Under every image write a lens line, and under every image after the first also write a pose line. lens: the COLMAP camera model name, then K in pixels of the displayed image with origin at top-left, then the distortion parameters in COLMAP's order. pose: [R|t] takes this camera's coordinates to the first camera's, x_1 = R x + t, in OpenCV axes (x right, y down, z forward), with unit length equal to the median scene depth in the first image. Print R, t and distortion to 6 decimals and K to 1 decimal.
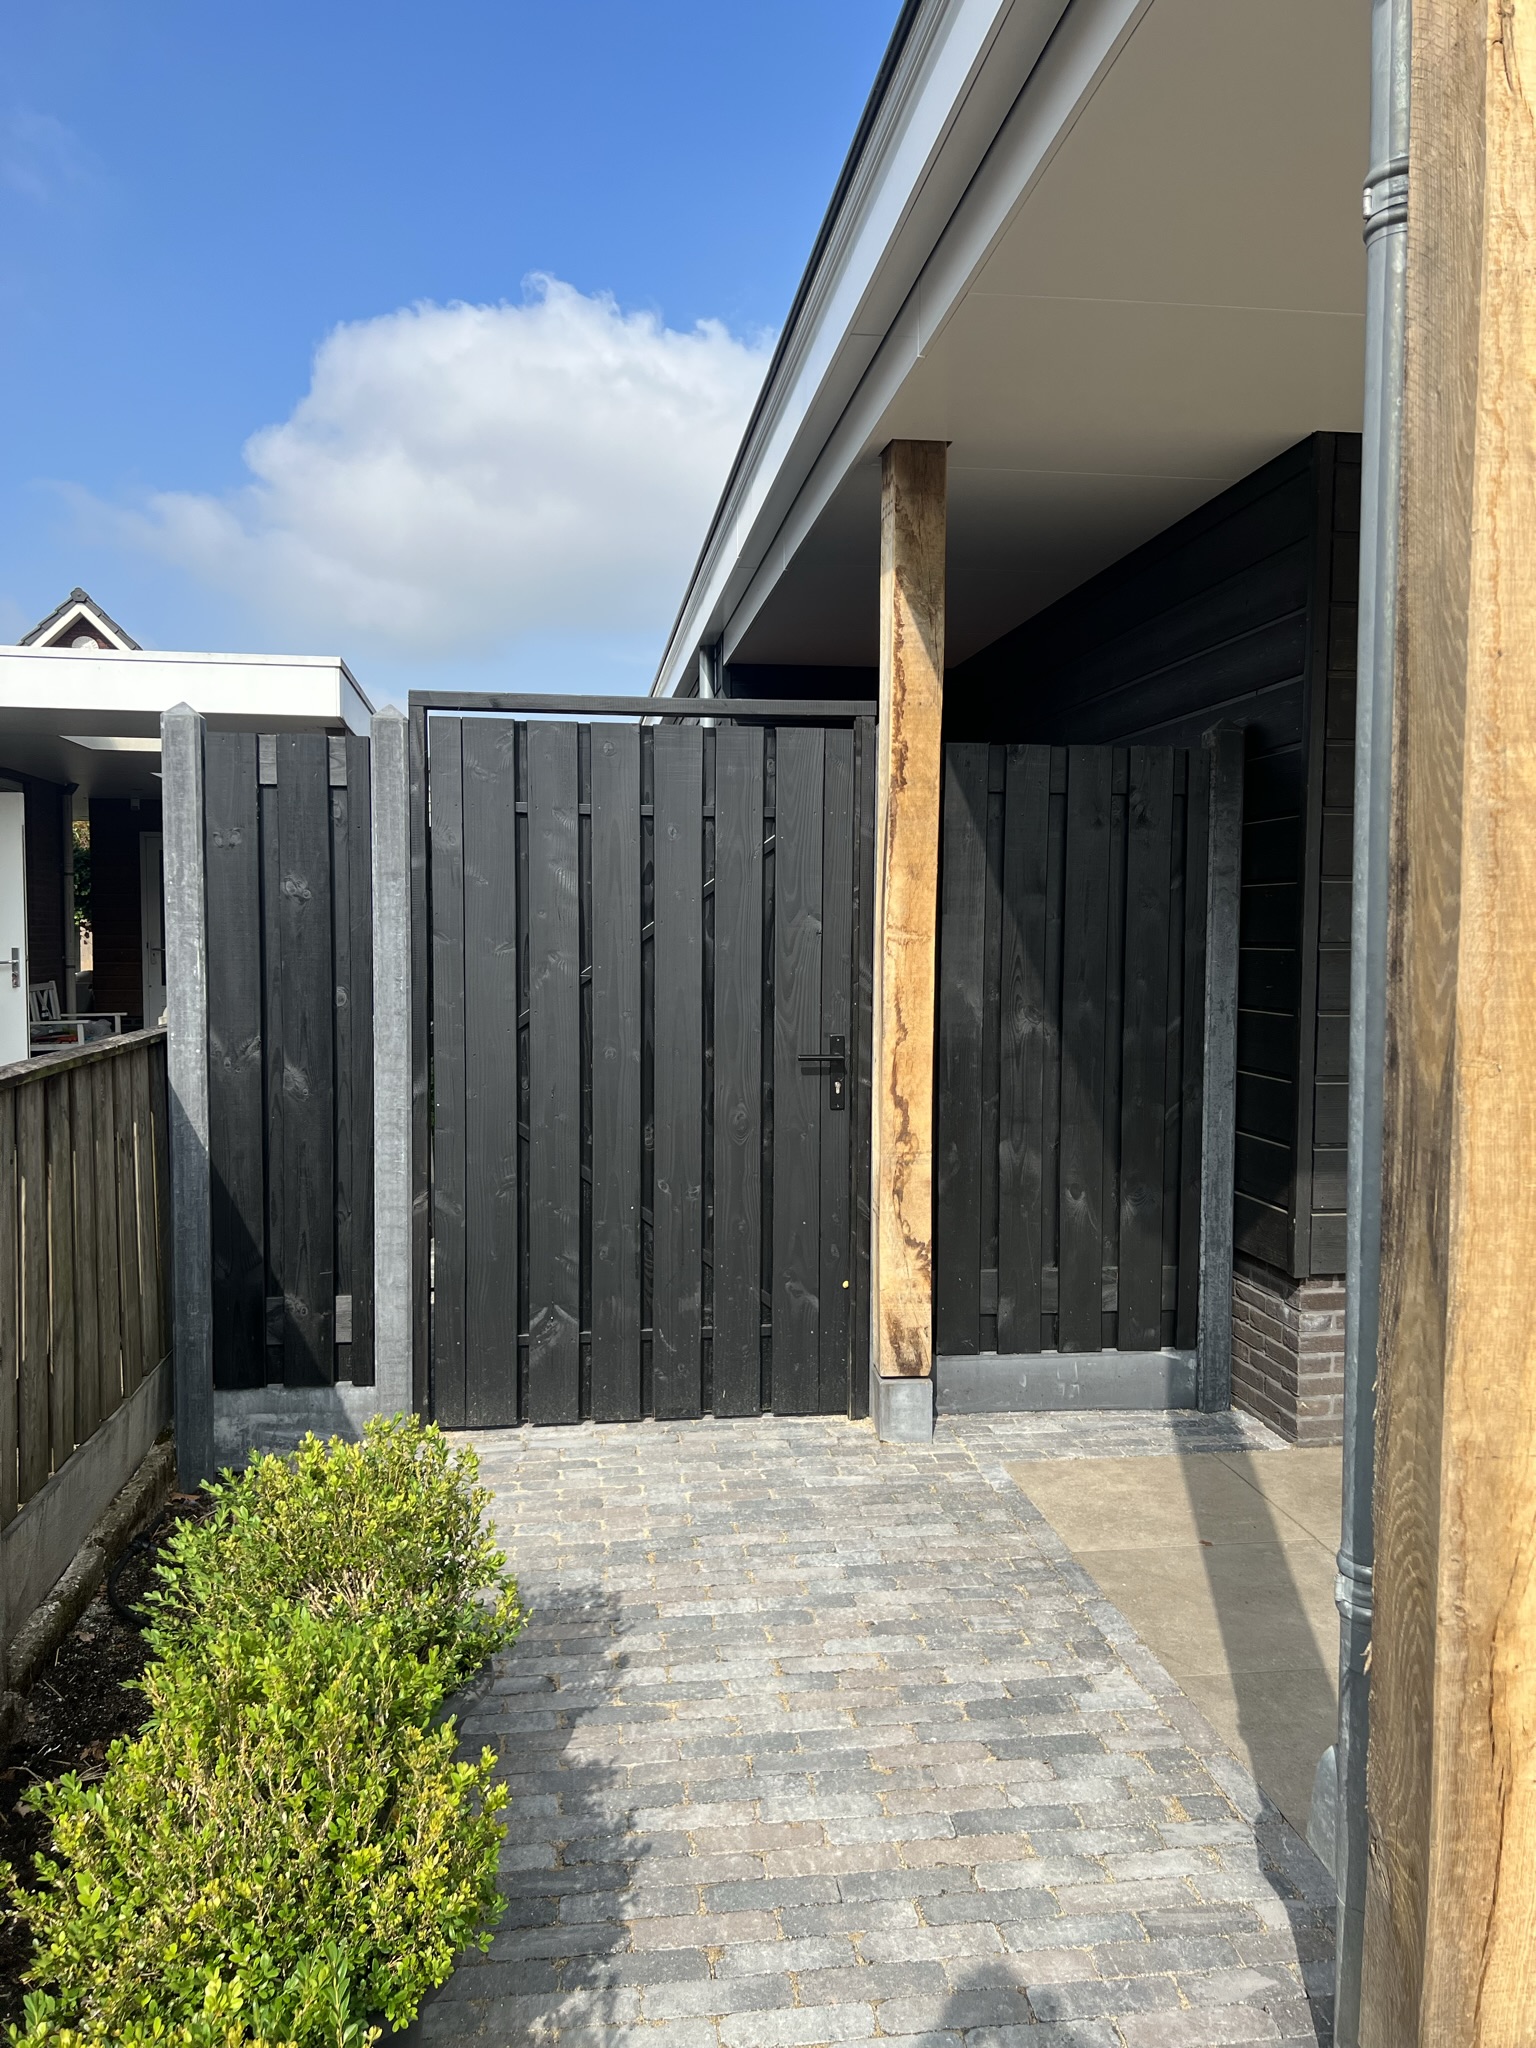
lens RADIAL K [[1531.2, 0, 764.9], [0, 1531.2, 1021.4], [0, 0, 1]] dist [0.154216, -0.196498]
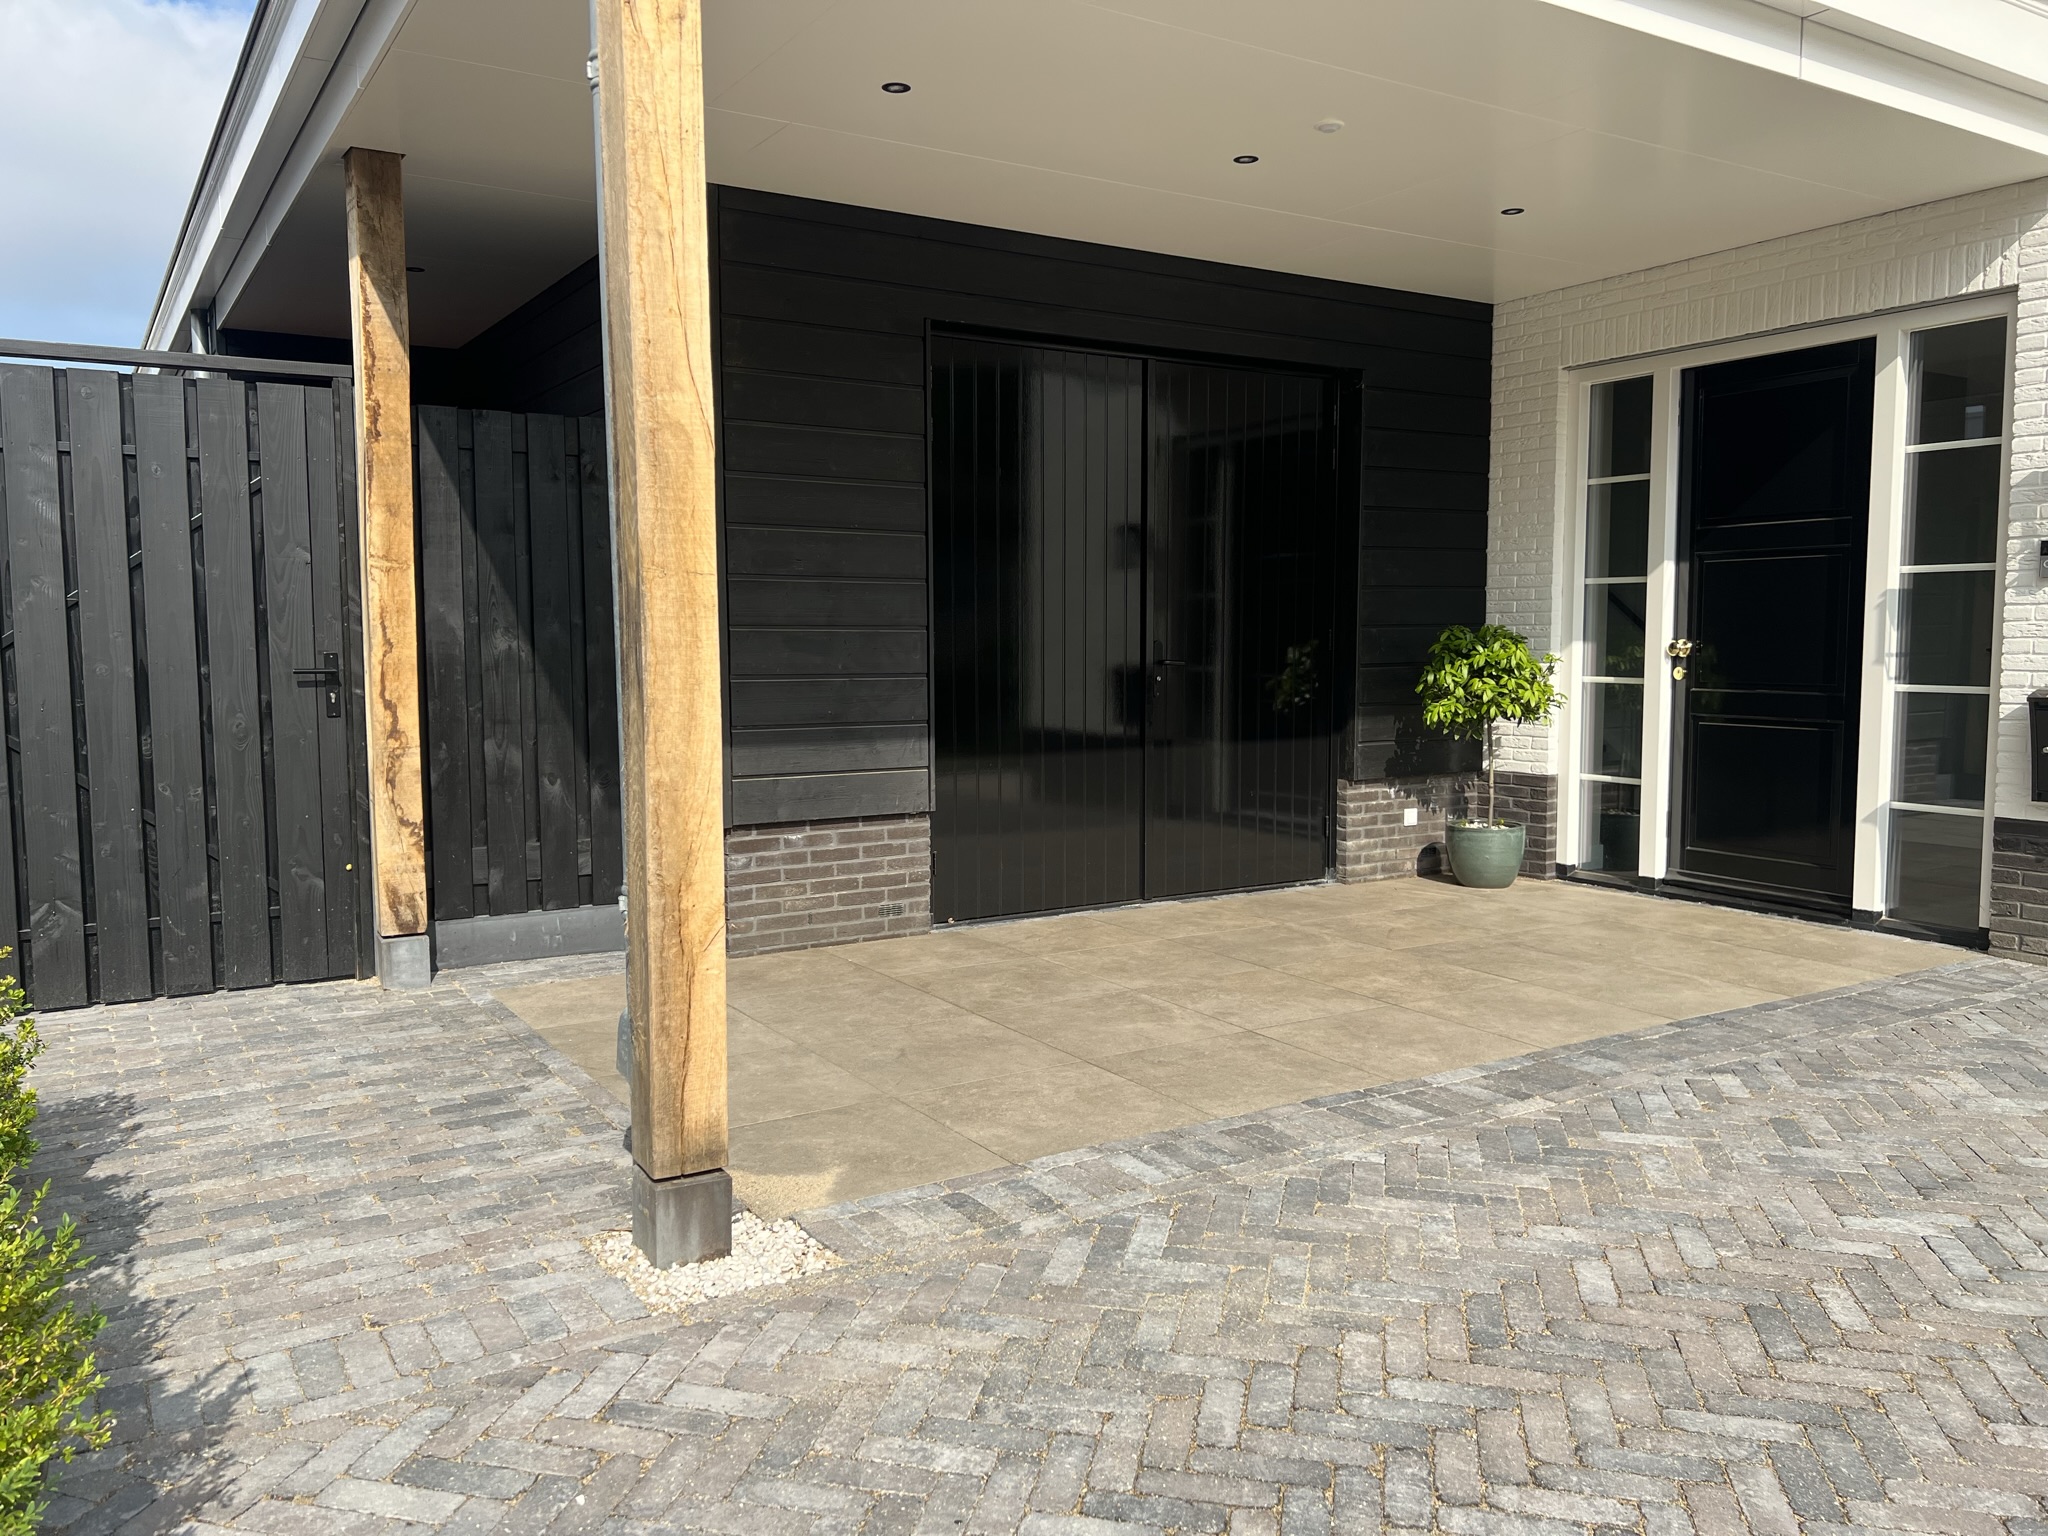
lens RADIAL K [[1553.7, 0, 1028.6], [0, 1553.7, 757.3], [0, 0, 1]] dist [0.040172, -0.035069]
pose [[0.909573, -0.043310, 0.413280, 0.036652], [0.035906, 0.999025, 0.025670, 0.079941], [-0.413989, -0.008510, 0.910242, -0.307098]]
